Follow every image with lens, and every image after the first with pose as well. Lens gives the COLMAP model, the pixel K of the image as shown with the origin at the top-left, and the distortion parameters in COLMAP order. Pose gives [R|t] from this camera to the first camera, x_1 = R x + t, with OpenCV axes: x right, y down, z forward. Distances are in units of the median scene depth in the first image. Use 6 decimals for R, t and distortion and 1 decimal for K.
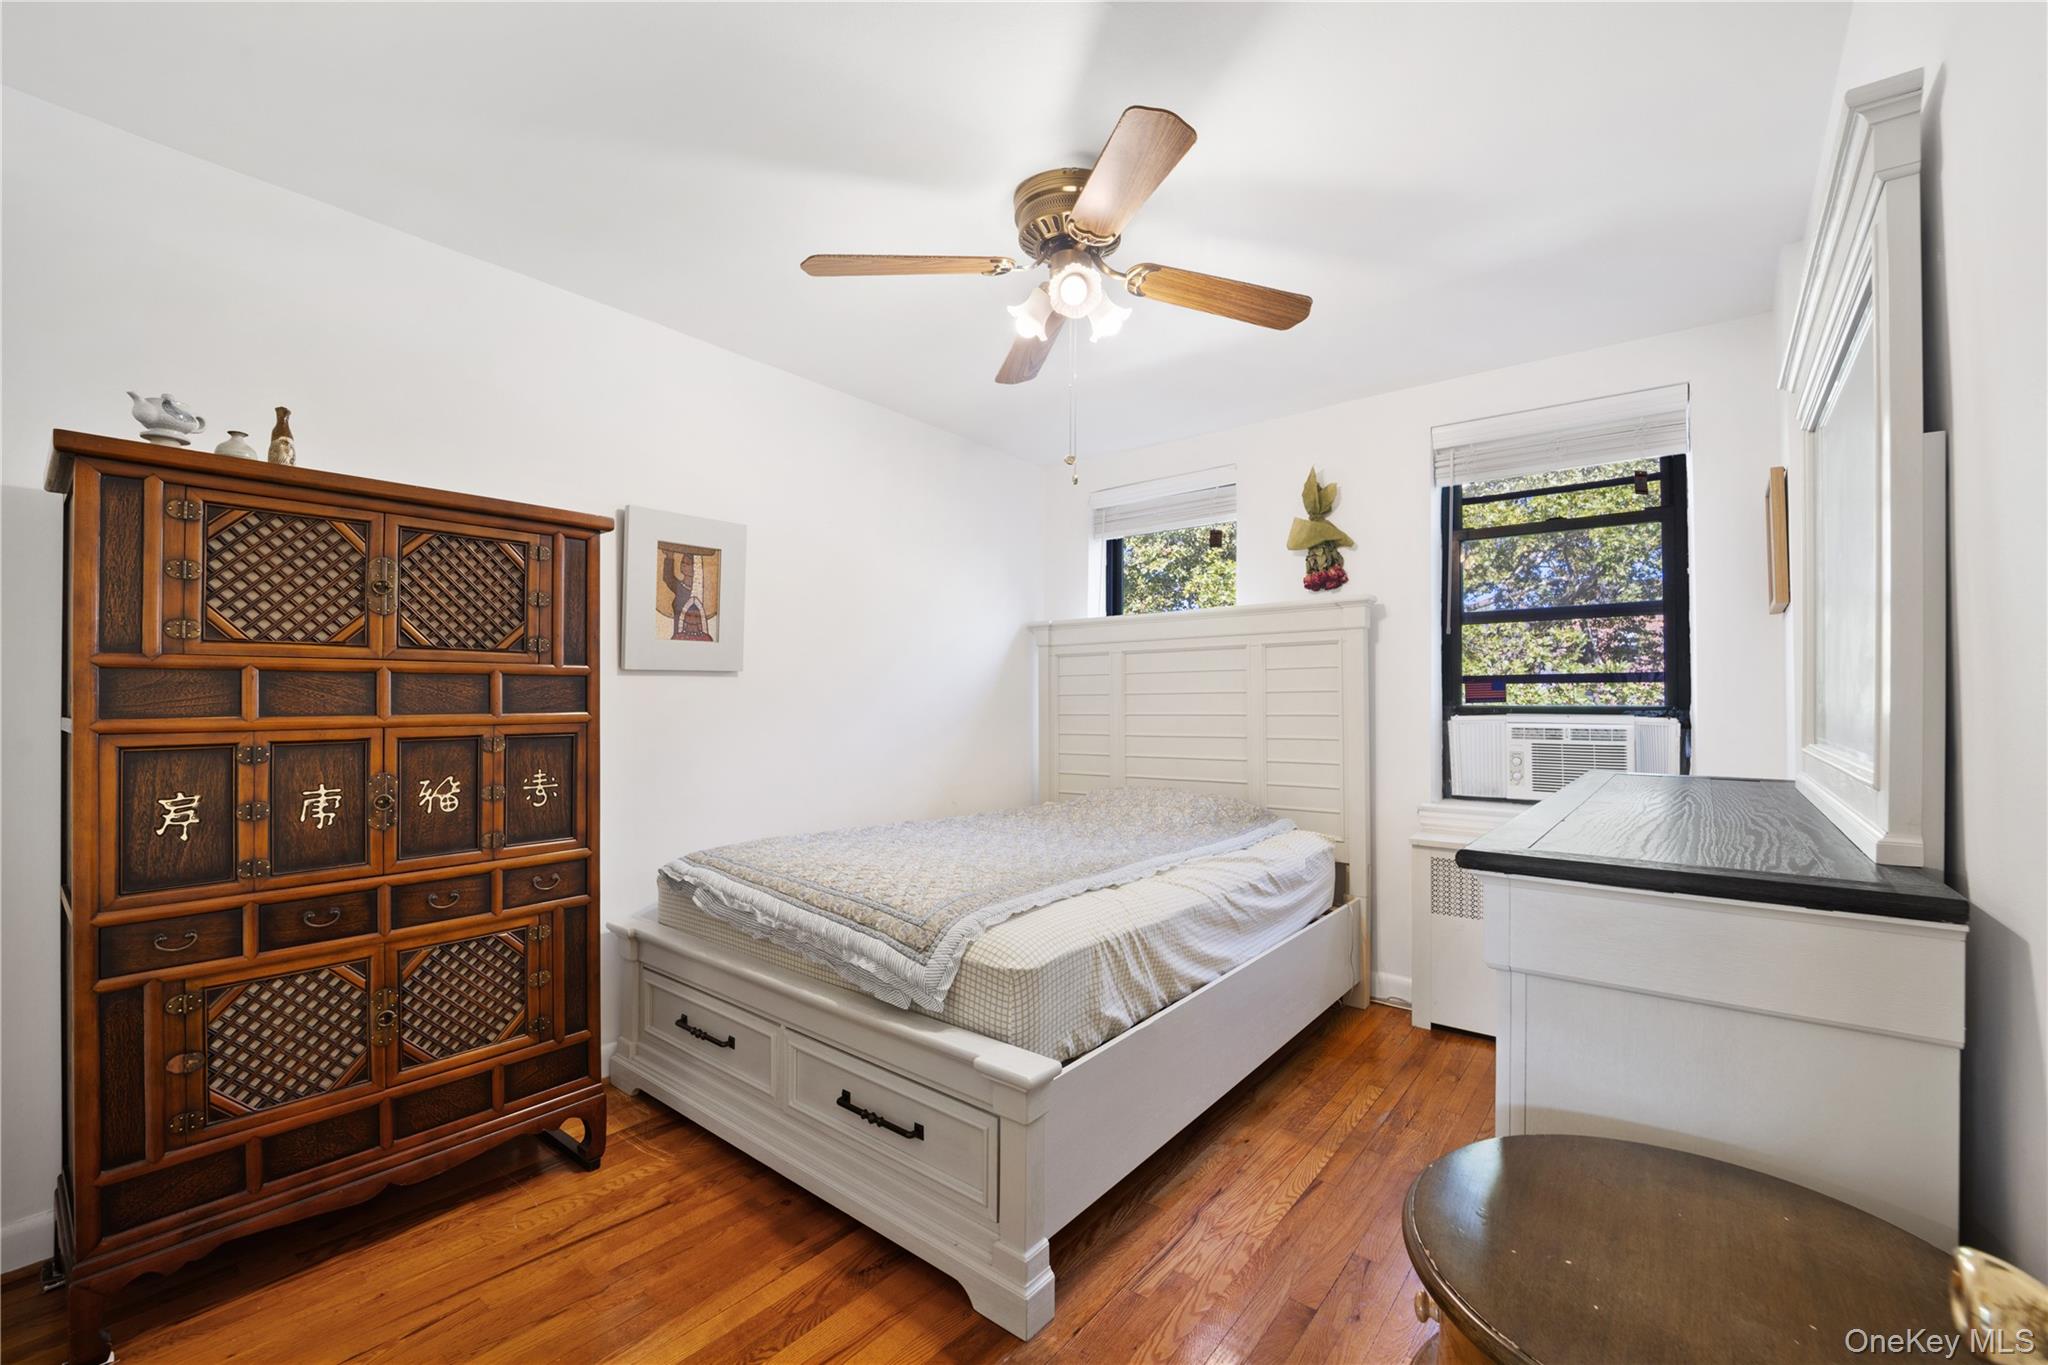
lens RADIAL K [[838.7, 0, 1035.7], [0, 838.7, 688.3], [0, 0, 1]] dist [-0.021118, -0.000874]
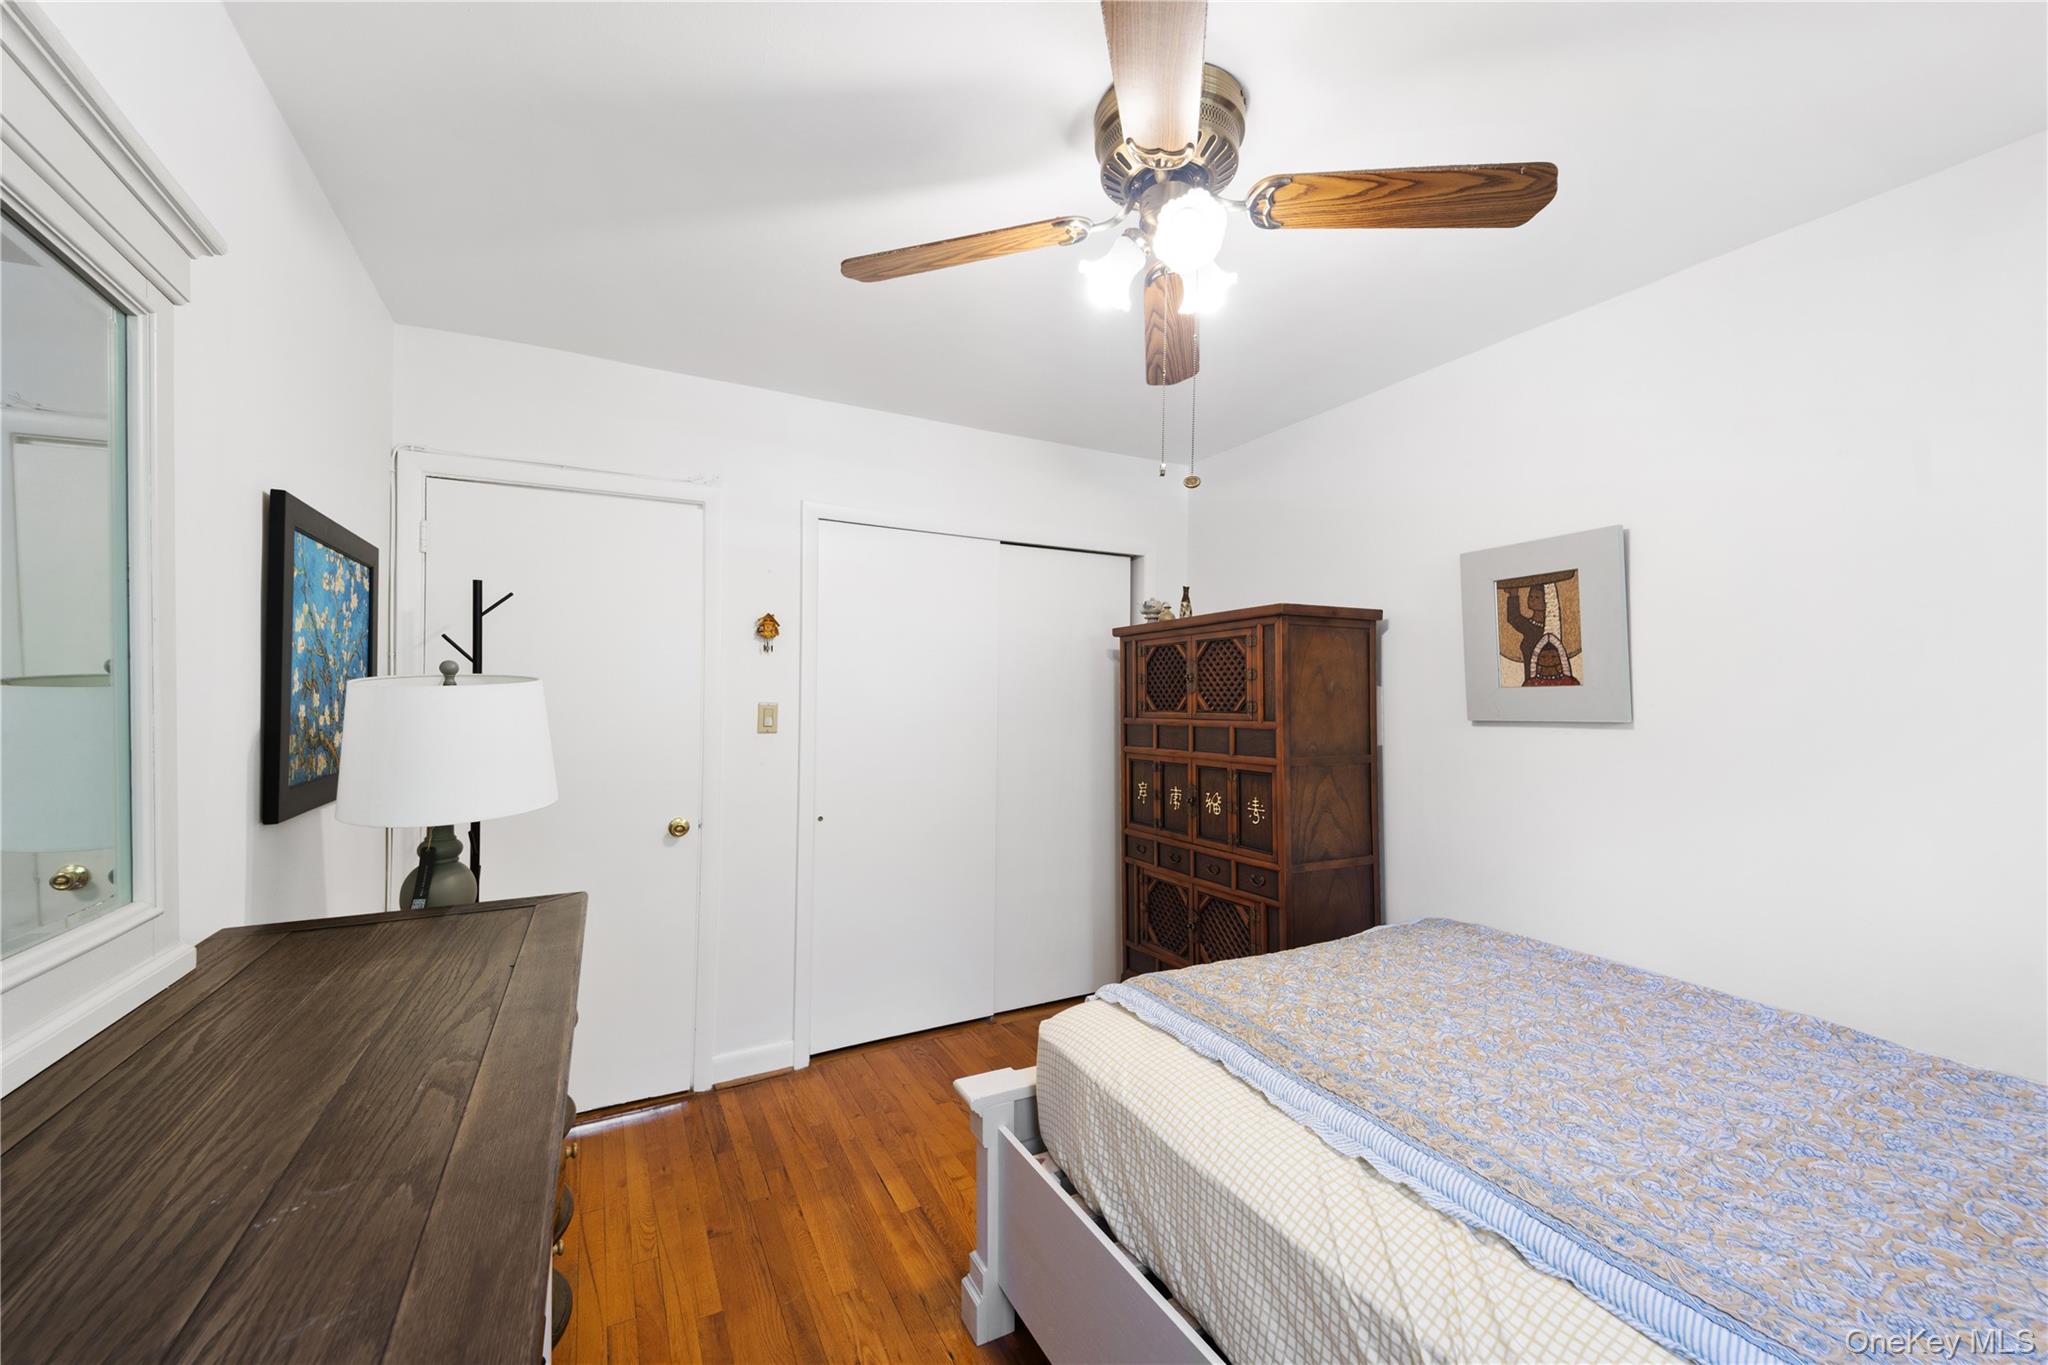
lens RADIAL K [[838.7, 0, 1035.7], [0, 838.7, 690.0], [0, 0, 1]] dist [-0.021118, -0.000874]
pose [[-0.446165, -0.022222, -0.894675, 0.810547], [0.000872, 0.999680, -0.025264, -0.045520], [0.894950, -0.012052, -0.446003, 1.295796]]
